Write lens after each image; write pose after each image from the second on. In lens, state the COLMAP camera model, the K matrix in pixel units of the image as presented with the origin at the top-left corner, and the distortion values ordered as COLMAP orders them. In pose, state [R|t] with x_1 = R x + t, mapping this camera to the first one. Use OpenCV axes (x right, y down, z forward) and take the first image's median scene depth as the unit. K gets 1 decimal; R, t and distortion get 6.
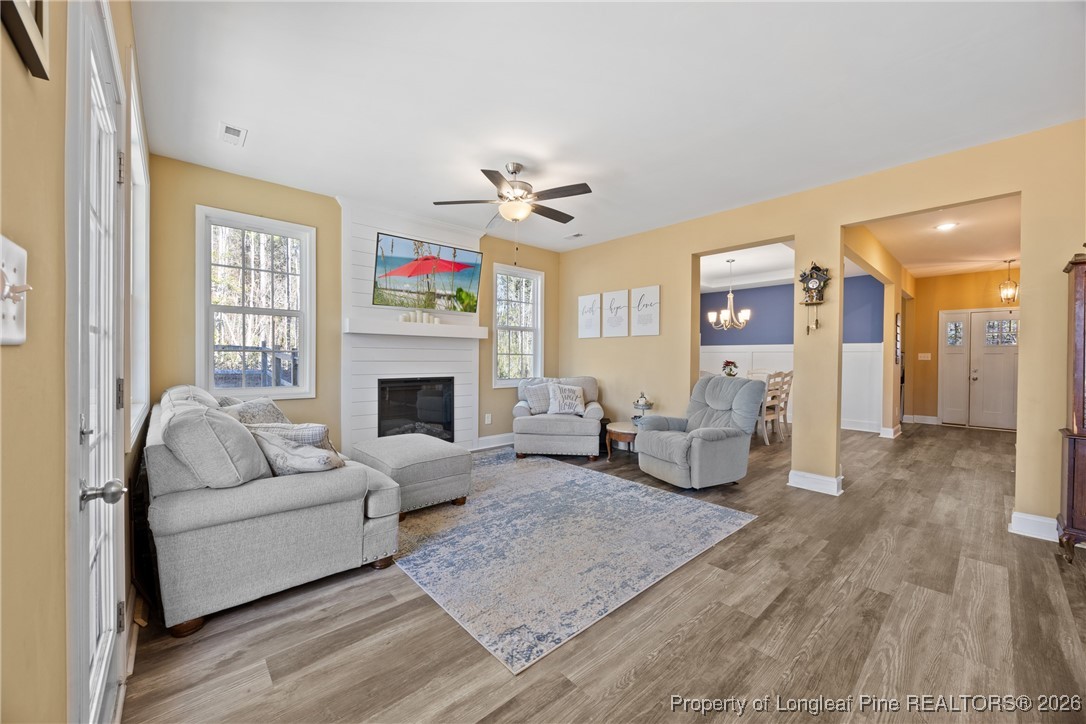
lens RADIAL K [[408.4, 0, 543.0], [0, 408.4, 362.0], [0, 0, 1]] dist [0.000173, 0.000012]
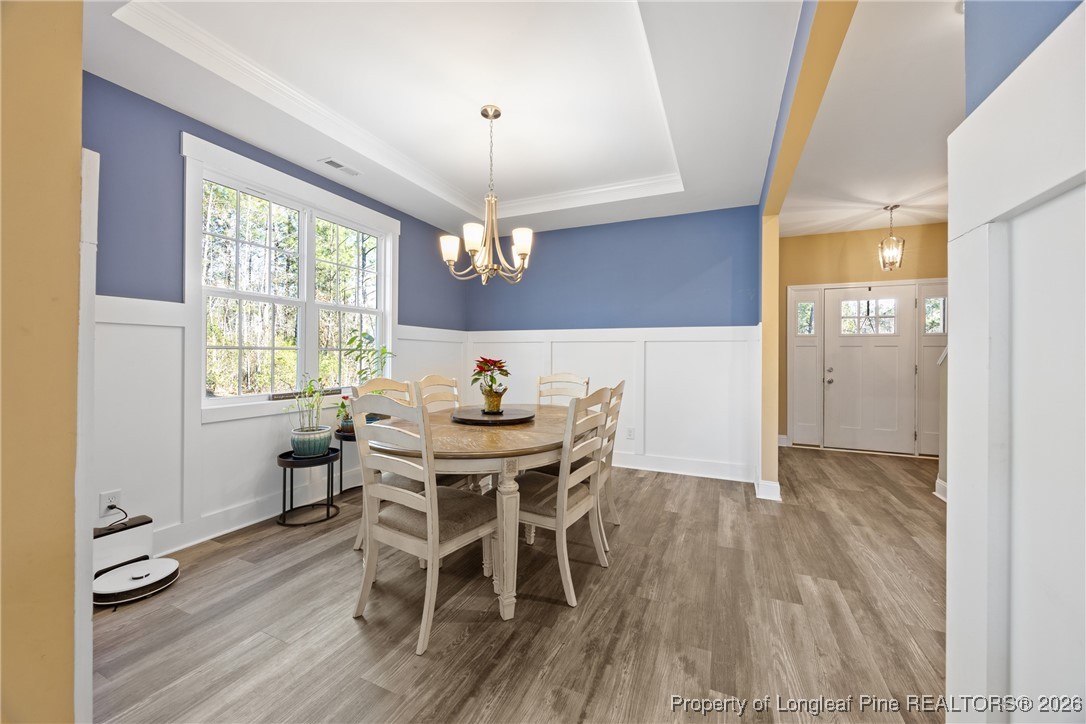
lens RADIAL K [[411.6, 0, 543.0], [0, 411.6, 362.0], [0, 0, 1]] dist [0.000106, -0.000047]
pose [[0.917318, -0.008150, 0.398072, 0.342174], [0.003510, 0.999917, 0.012382, -0.004128], [-0.398140, -0.009961, 0.917271, 0.601683]]
